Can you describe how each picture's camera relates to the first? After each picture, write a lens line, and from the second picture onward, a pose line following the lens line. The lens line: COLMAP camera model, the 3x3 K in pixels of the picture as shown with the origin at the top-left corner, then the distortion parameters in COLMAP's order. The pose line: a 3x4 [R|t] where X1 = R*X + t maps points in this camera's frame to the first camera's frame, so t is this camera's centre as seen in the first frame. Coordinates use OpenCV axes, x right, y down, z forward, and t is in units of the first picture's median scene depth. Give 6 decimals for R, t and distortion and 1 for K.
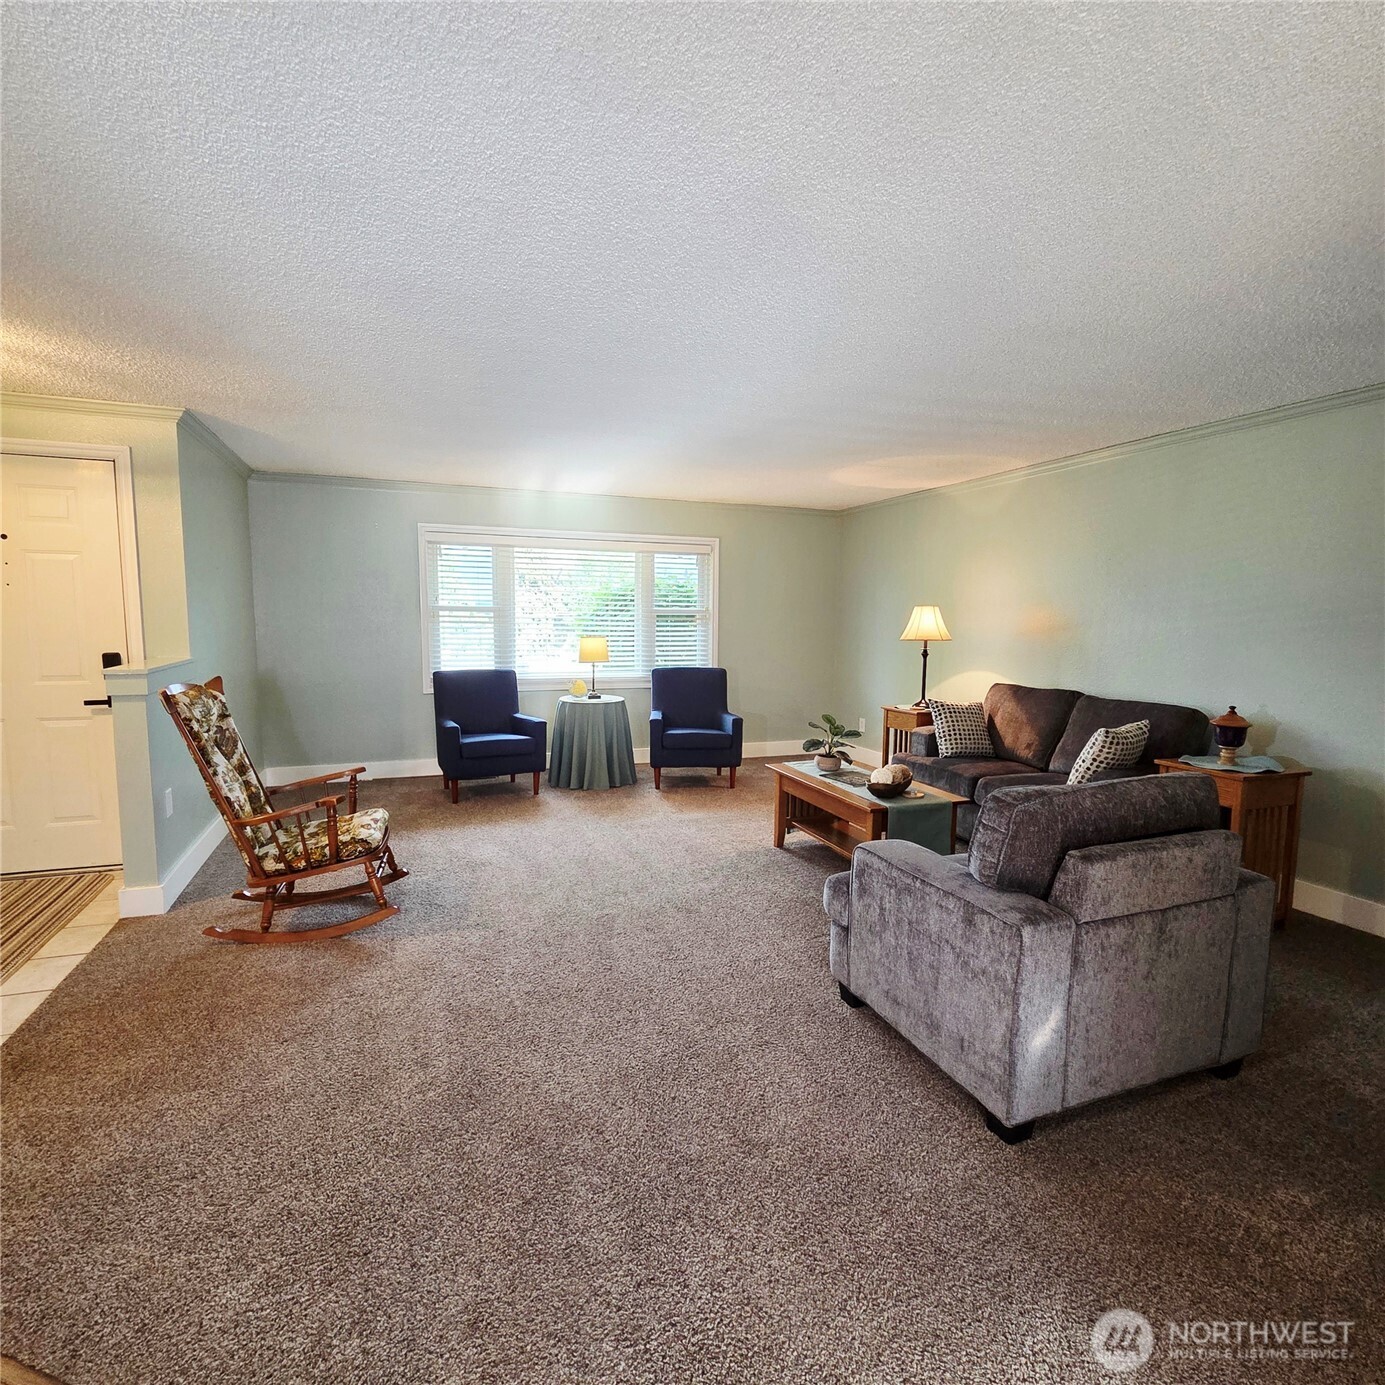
lens RADIAL K [[753.2, 0, 694.0], [0, 753.2, 700.5], [0, 0, 1]] dist [-0.000370, -0.000982]
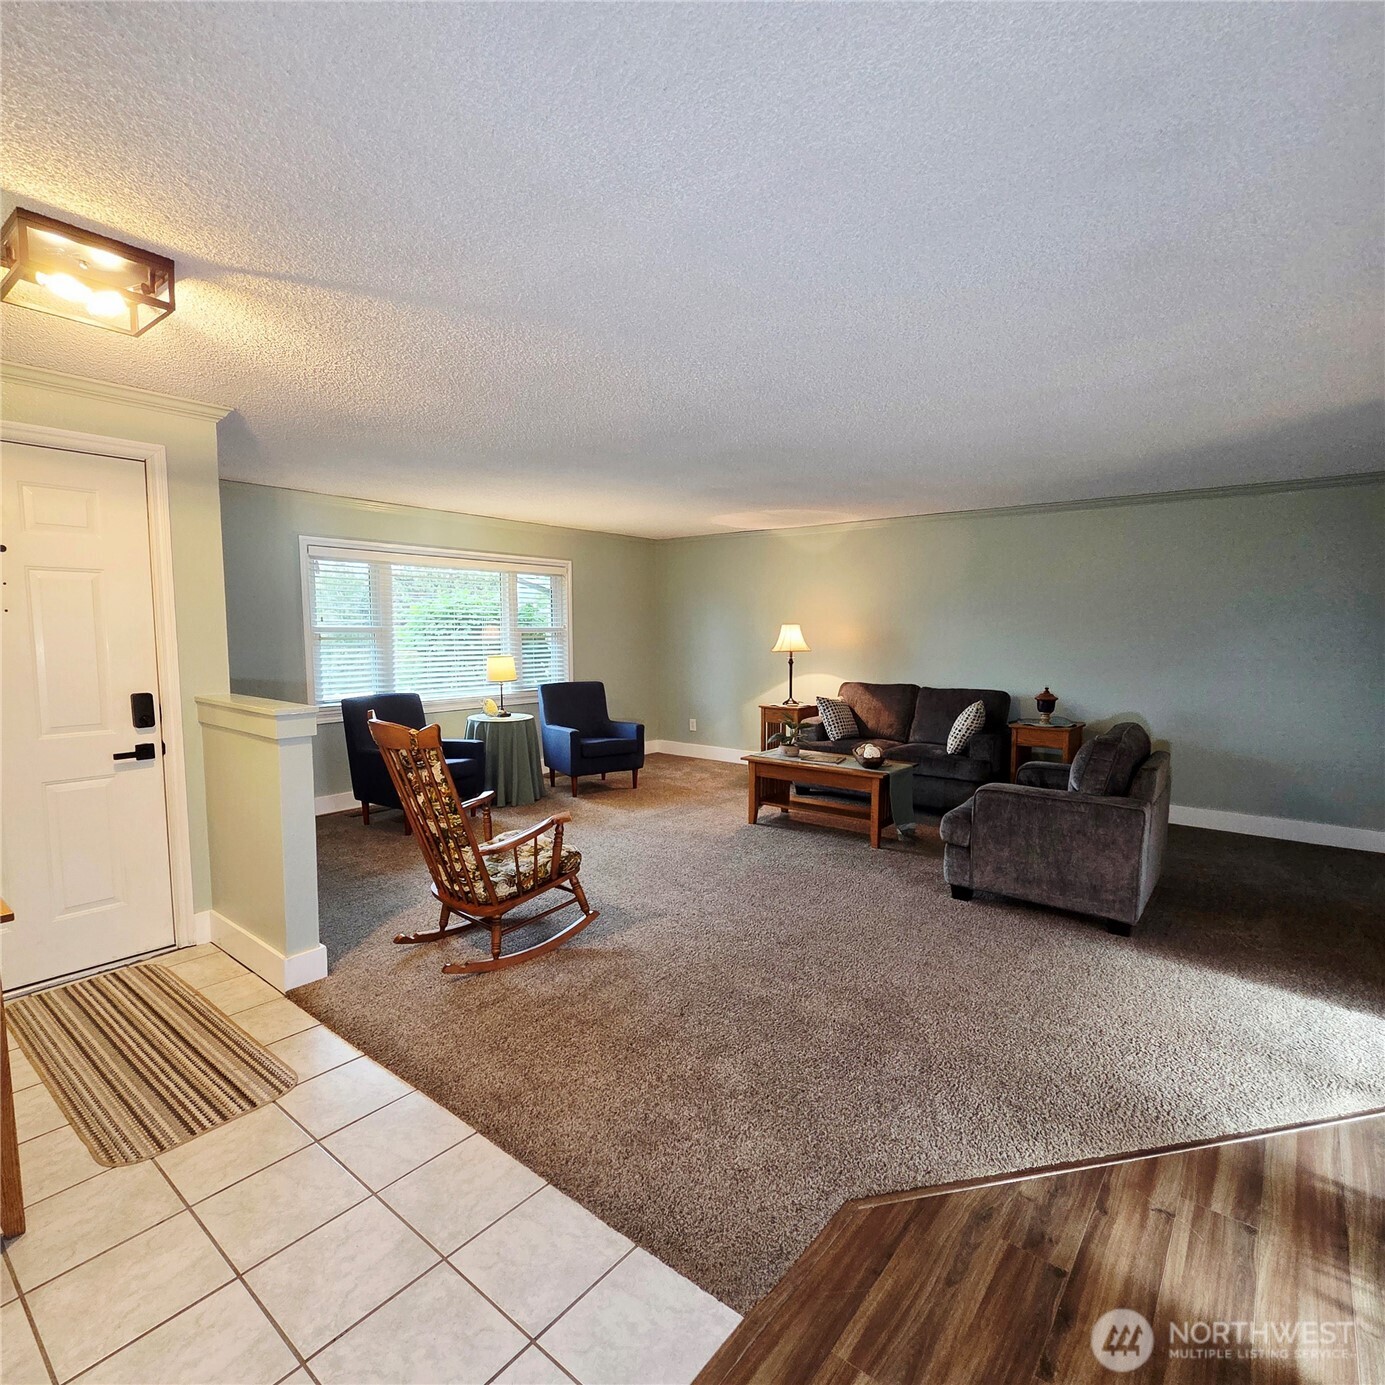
lens RADIAL K [[753.2, 0, 694.0], [0, 753.2, 700.5], [0, 0, 1]] dist [-0.000370, -0.000982]
pose [[0.859650, -0.059086, 0.507455, -0.526288], [0.065643, 0.997831, 0.004981, -0.015753], [-0.506649, 0.029029, 0.861664, -0.008462]]
